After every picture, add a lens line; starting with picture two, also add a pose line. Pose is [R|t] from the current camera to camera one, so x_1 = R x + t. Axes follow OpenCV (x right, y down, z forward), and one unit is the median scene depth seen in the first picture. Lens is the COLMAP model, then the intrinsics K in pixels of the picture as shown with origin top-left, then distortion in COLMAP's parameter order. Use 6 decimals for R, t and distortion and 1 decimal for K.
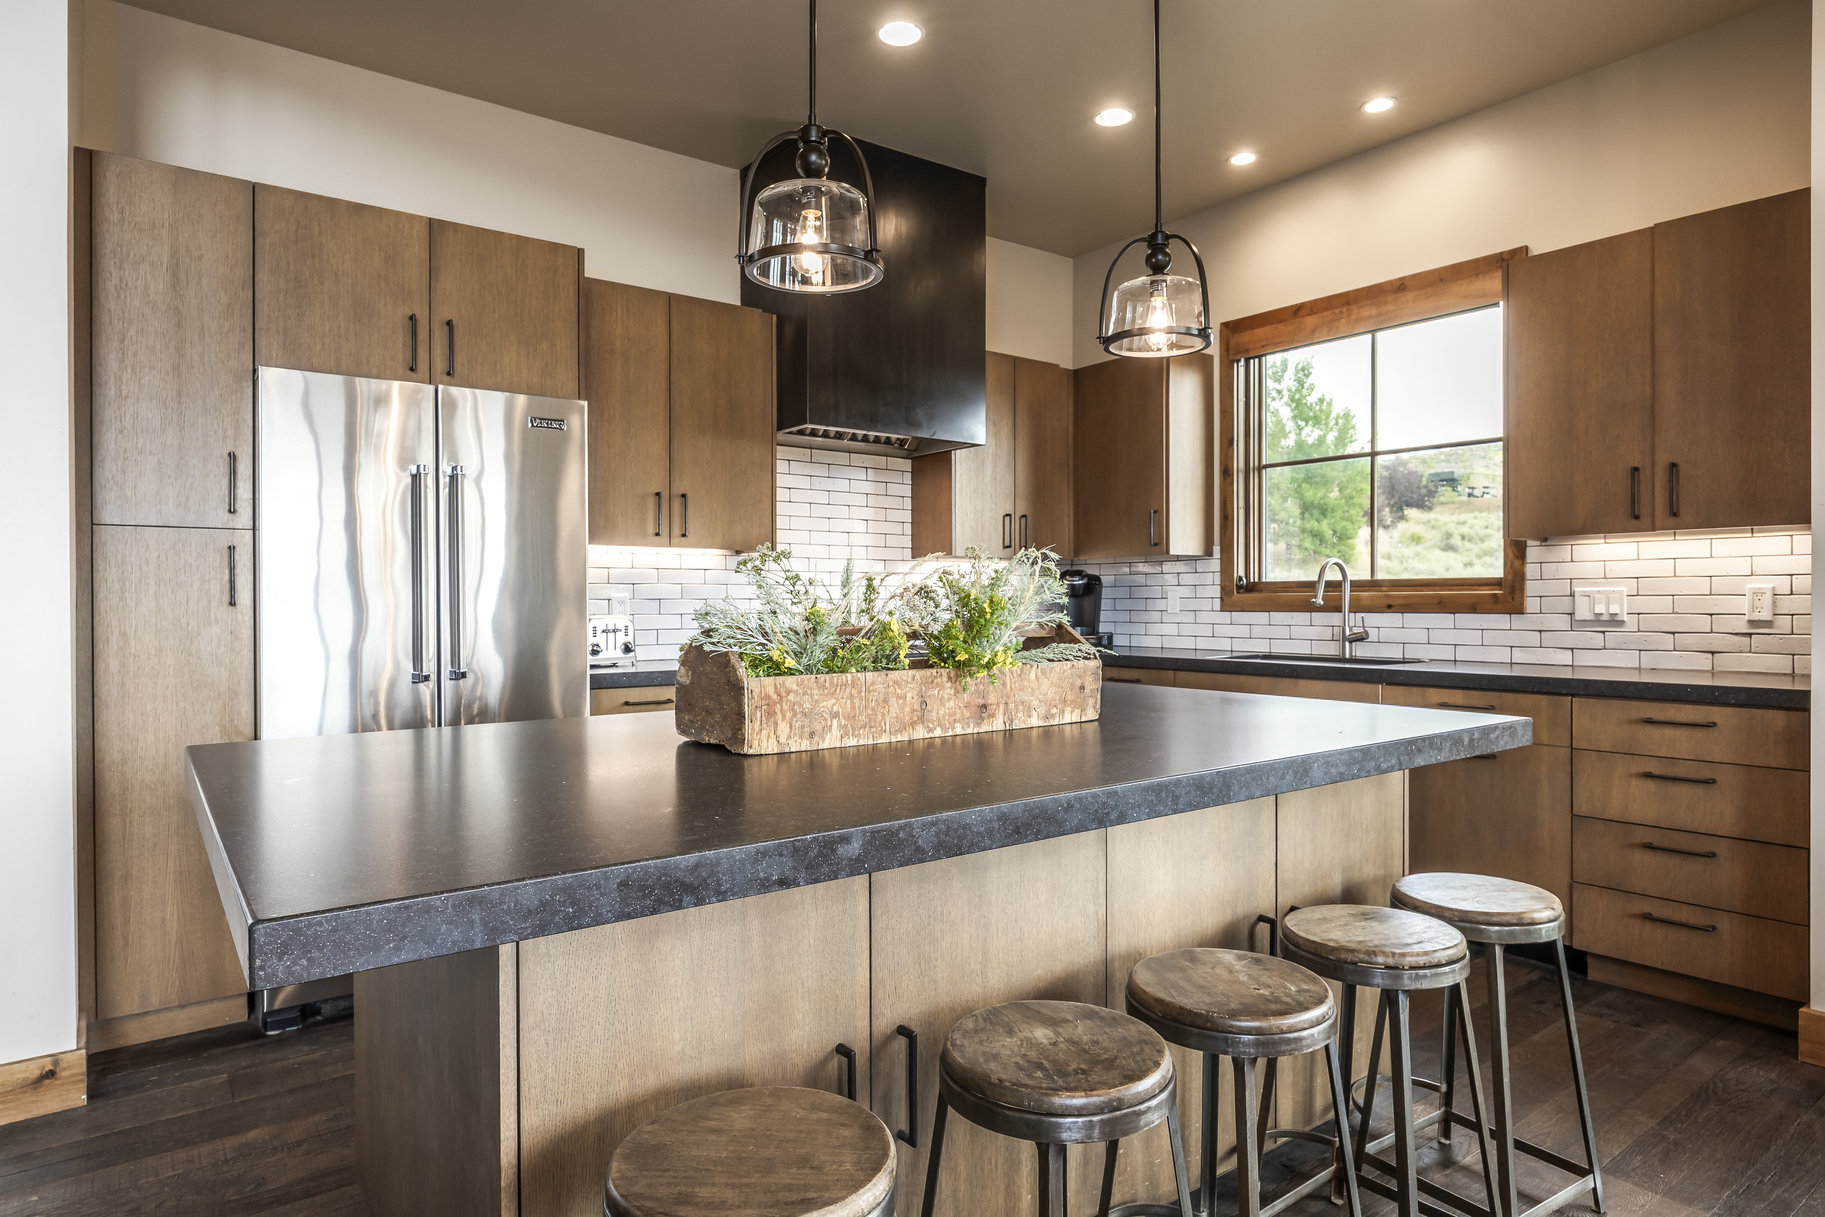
lens RADIAL K [[1036.1, 0, 899.2], [0, 1036.1, 601.0], [0, 0, 1]] dist [-0.006507, 0.000176]
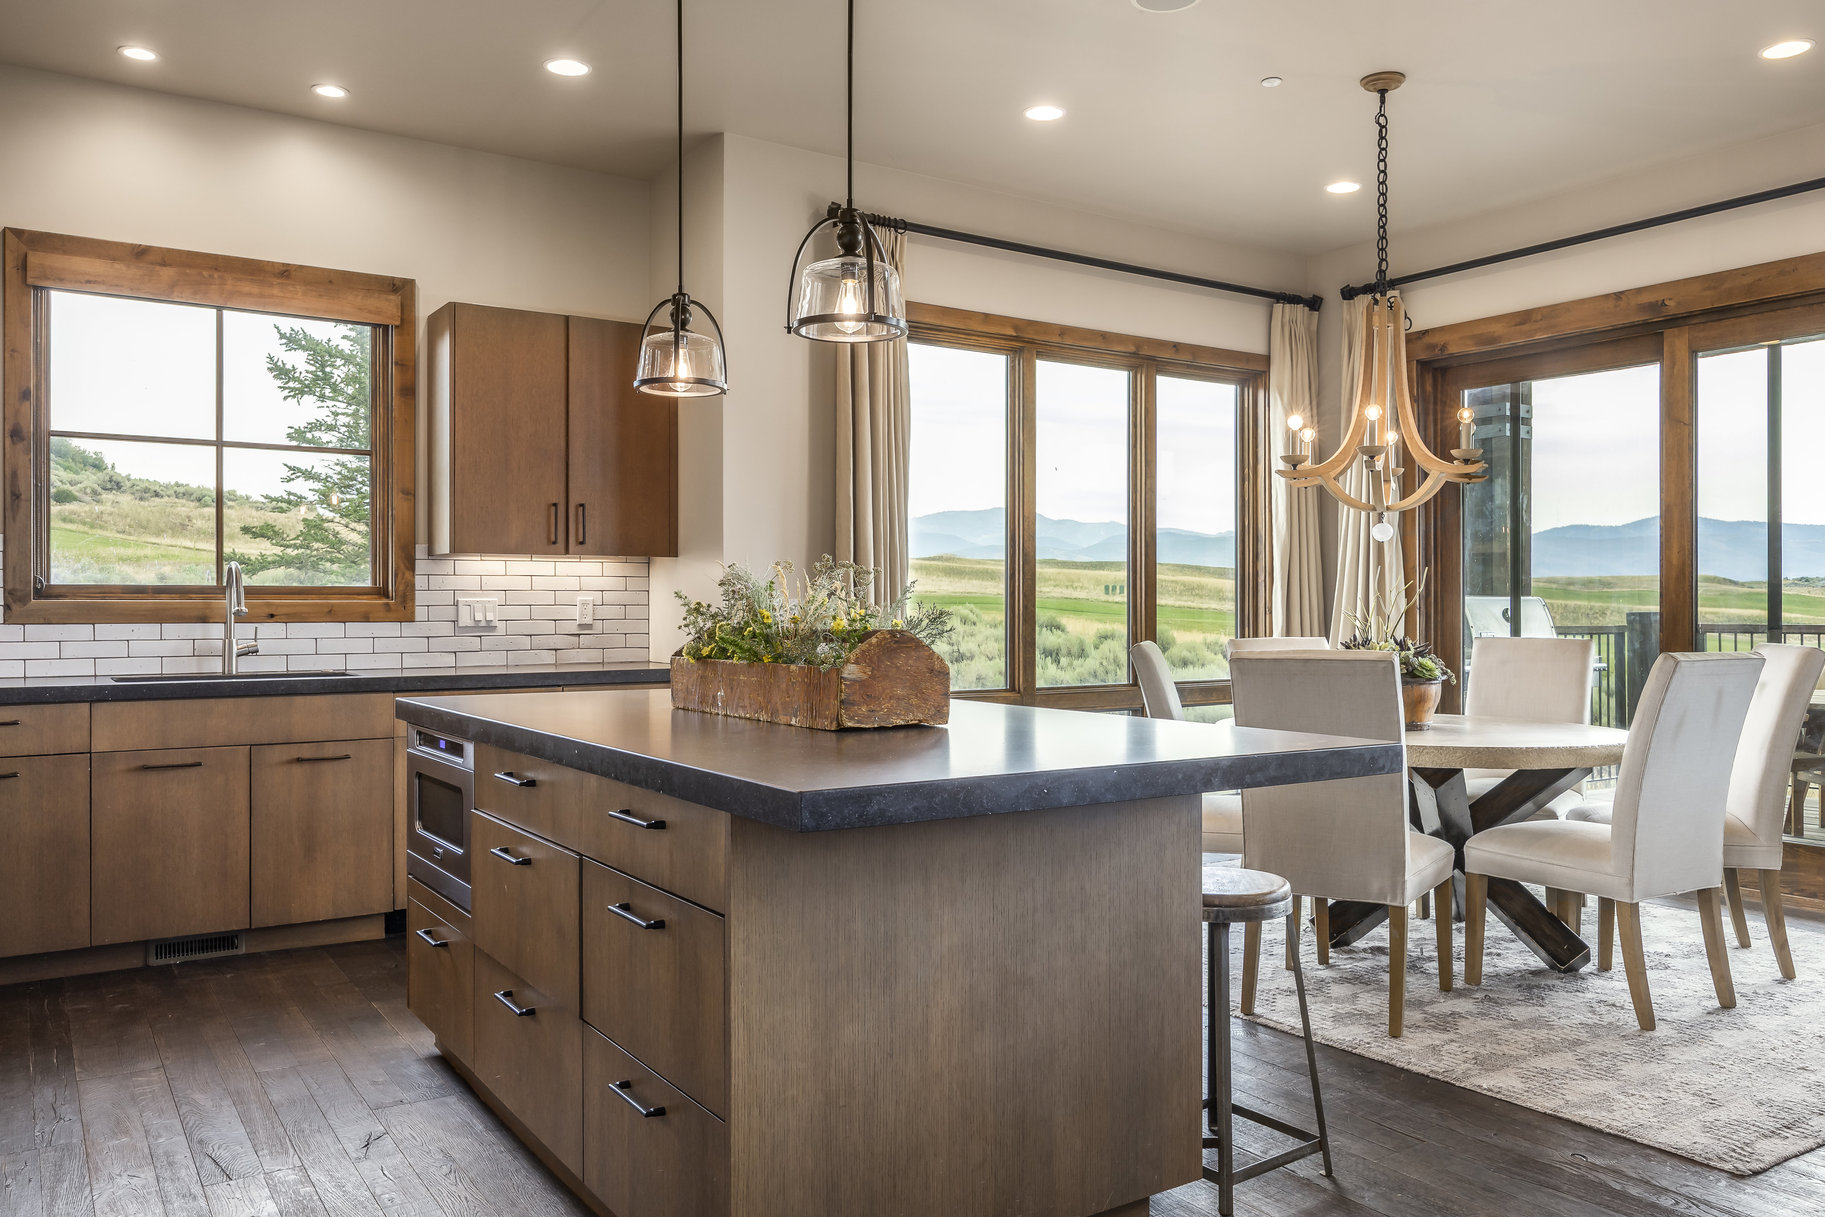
lens RADIAL K [[1421.5, 0, 918.5], [0, 1421.5, 603.1], [0, 0, 1]] dist [0.014469, 0.005515]
pose [[0.065095, -0.001057, 0.997879, -0.836391], [-0.002332, 0.999997, 0.001211, -0.009990], [-0.997876, -0.002406, 0.065092, 0.378564]]
